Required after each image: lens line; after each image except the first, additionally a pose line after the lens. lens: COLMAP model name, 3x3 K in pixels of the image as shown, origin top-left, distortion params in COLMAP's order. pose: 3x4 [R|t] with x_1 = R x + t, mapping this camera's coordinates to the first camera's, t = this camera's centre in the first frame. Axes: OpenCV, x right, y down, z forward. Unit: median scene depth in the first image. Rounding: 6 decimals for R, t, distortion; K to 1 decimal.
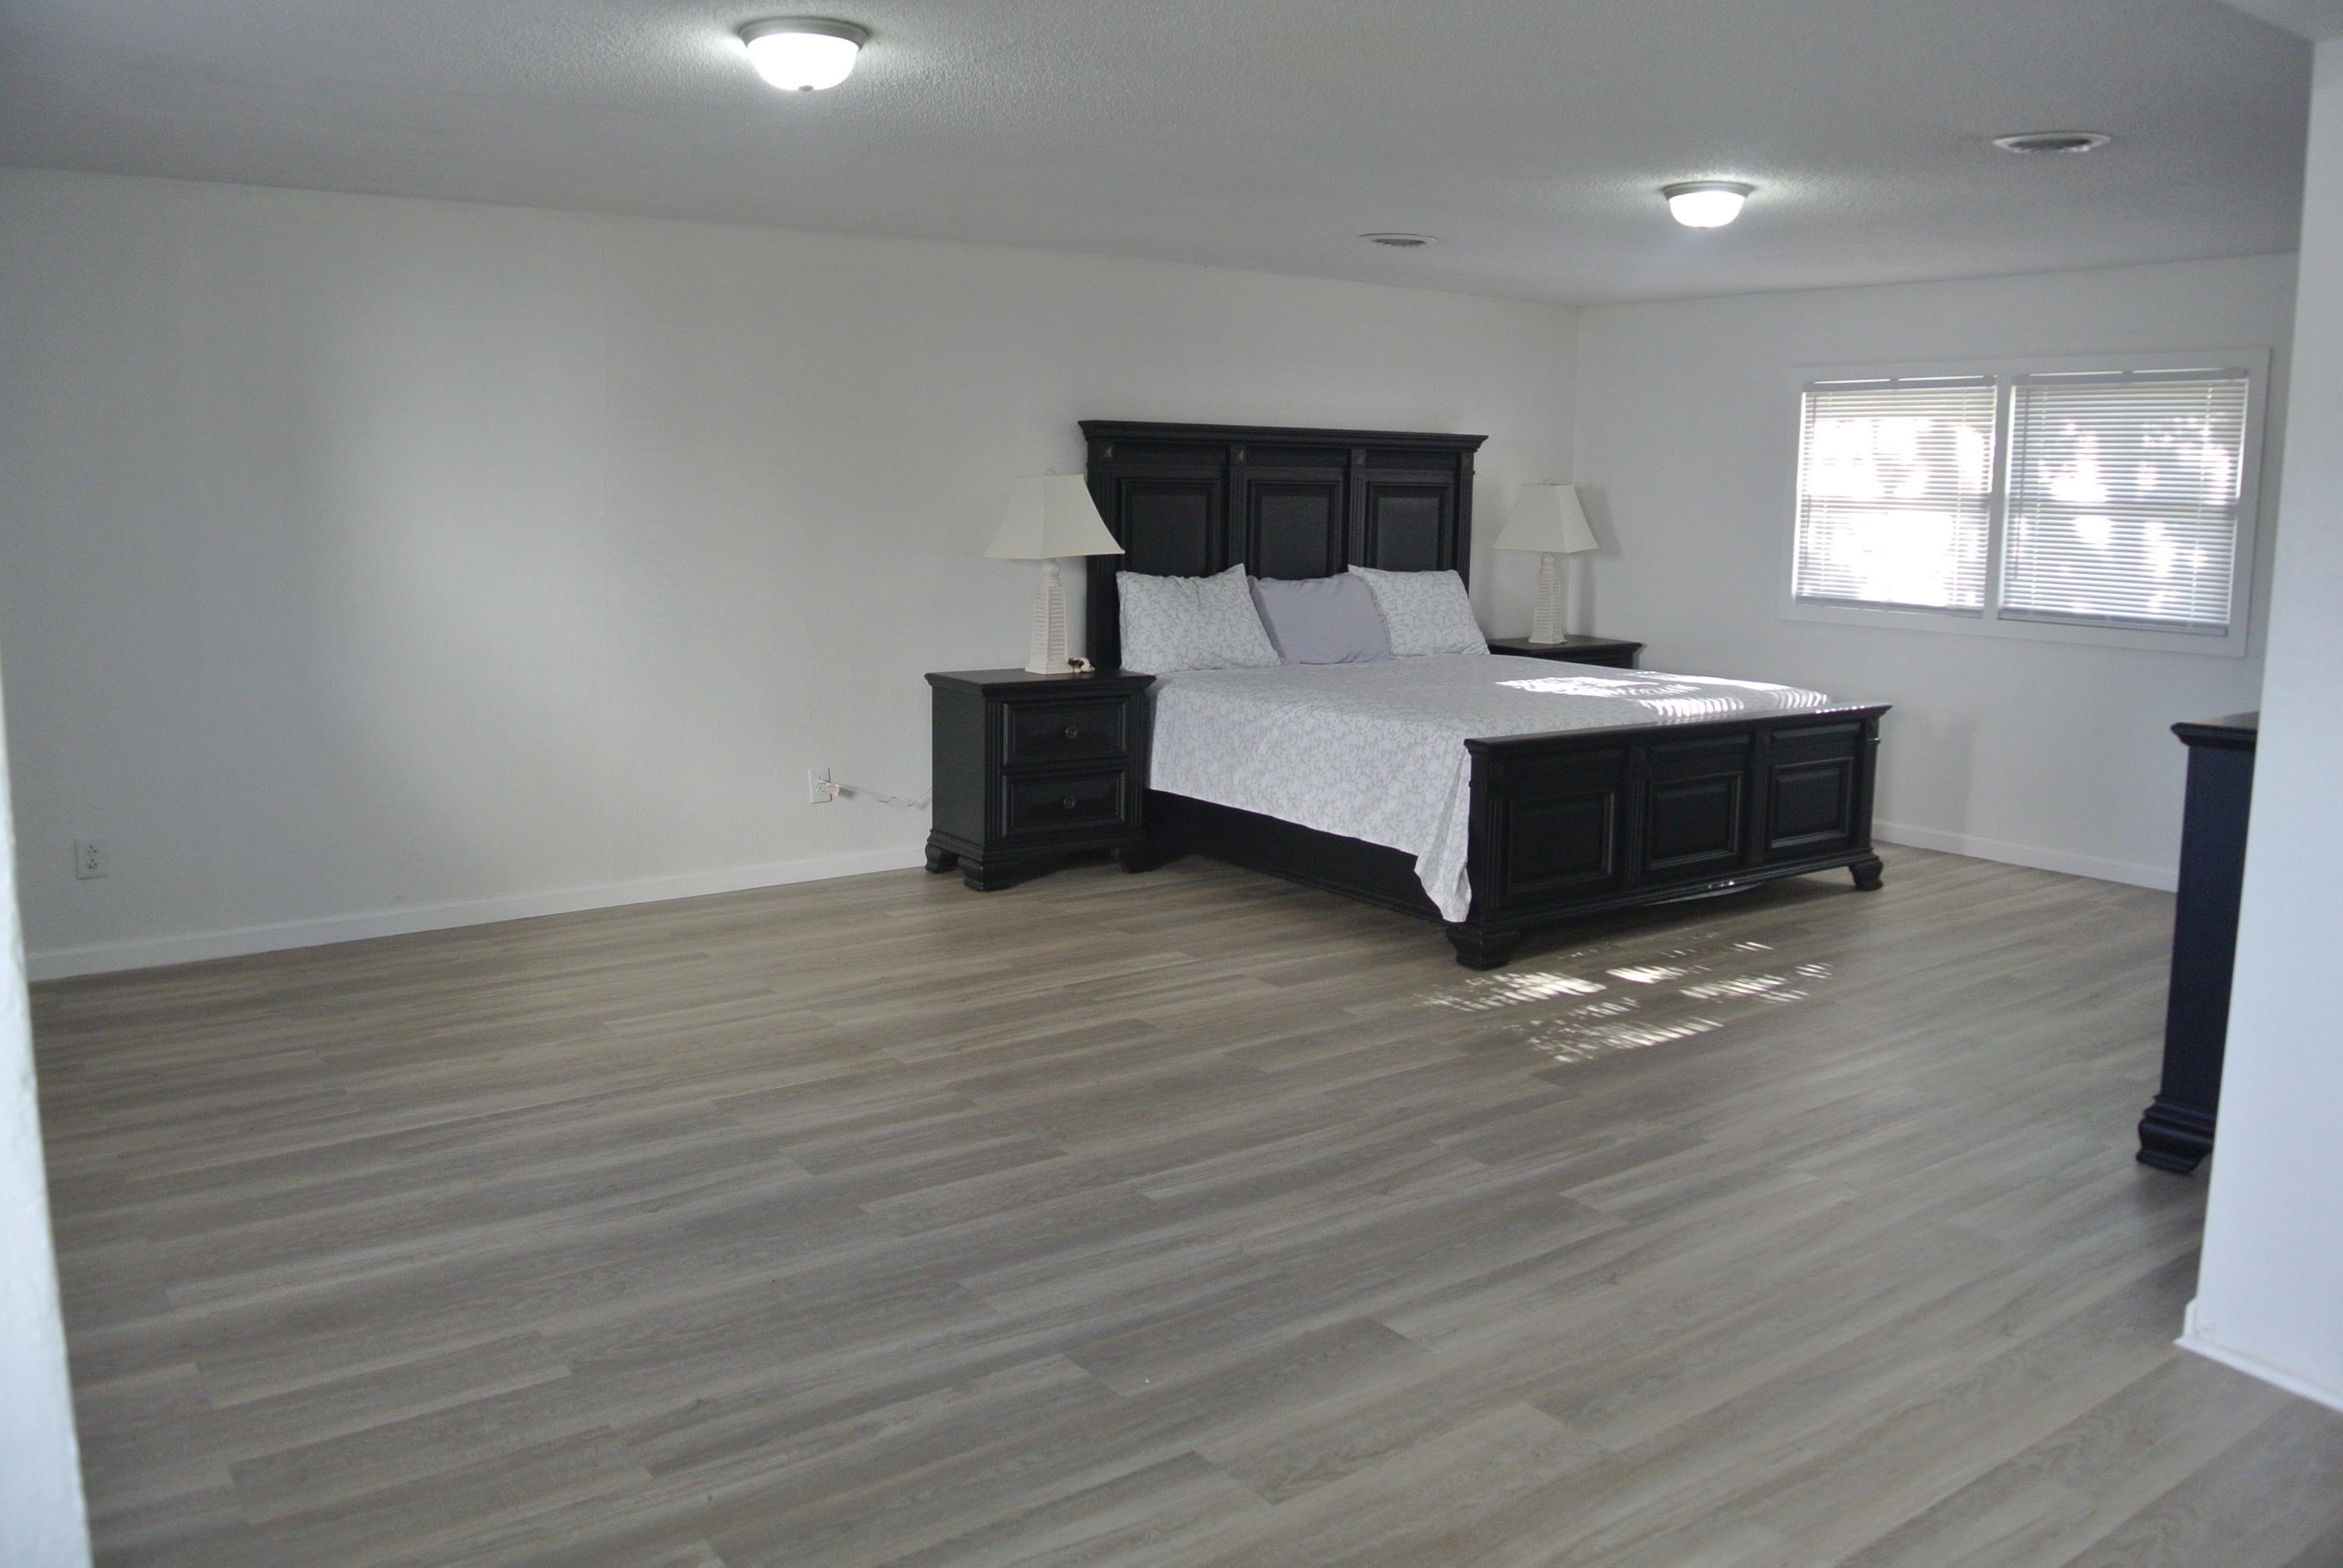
lens RADIAL K [[1806.8, 0, 1187.8], [0, 1806.8, 758.4], [0, 0, 1]] dist [-0.093189, 0.039050]
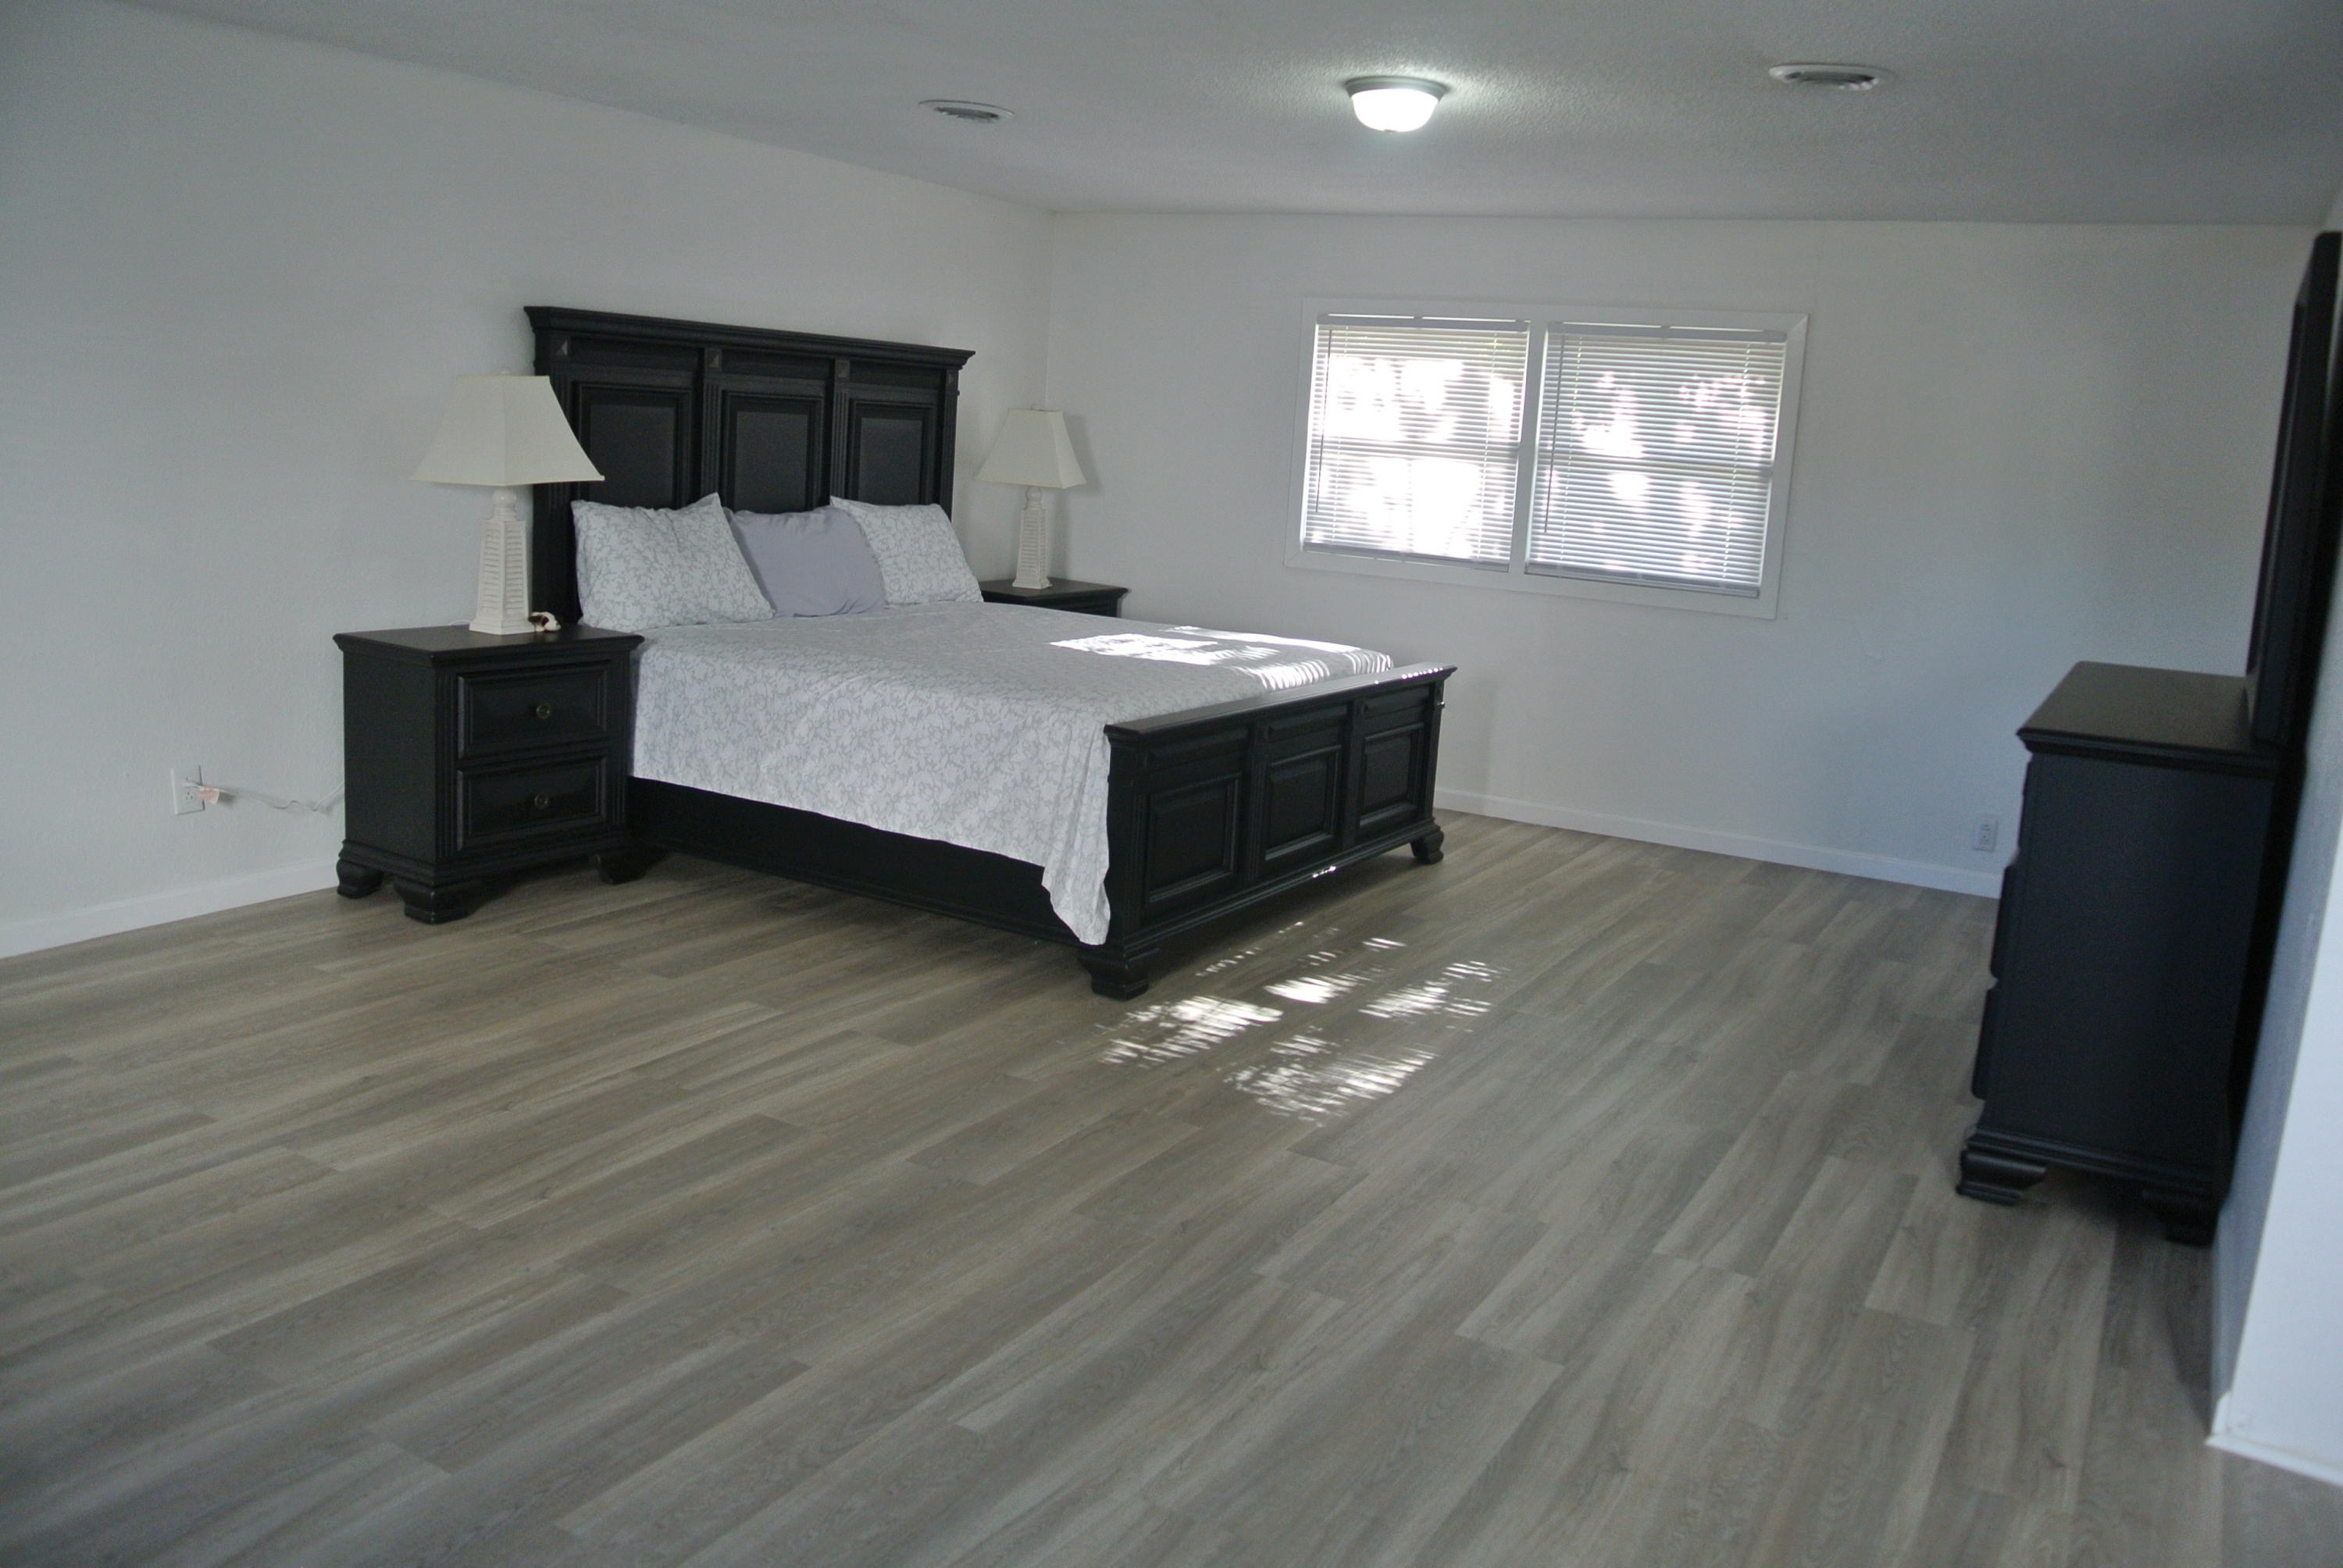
lens RADIAL K [[1806.8, 0, 1187.8], [0, 1806.8, 758.4], [0, 0, 1]] dist [-0.093189, 0.039050]
pose [[0.913736, -0.026702, 0.405429, -0.121411], [0.006939, 0.998718, 0.050137, -0.030089], [-0.406248, -0.042999, 0.912750, 0.183811]]
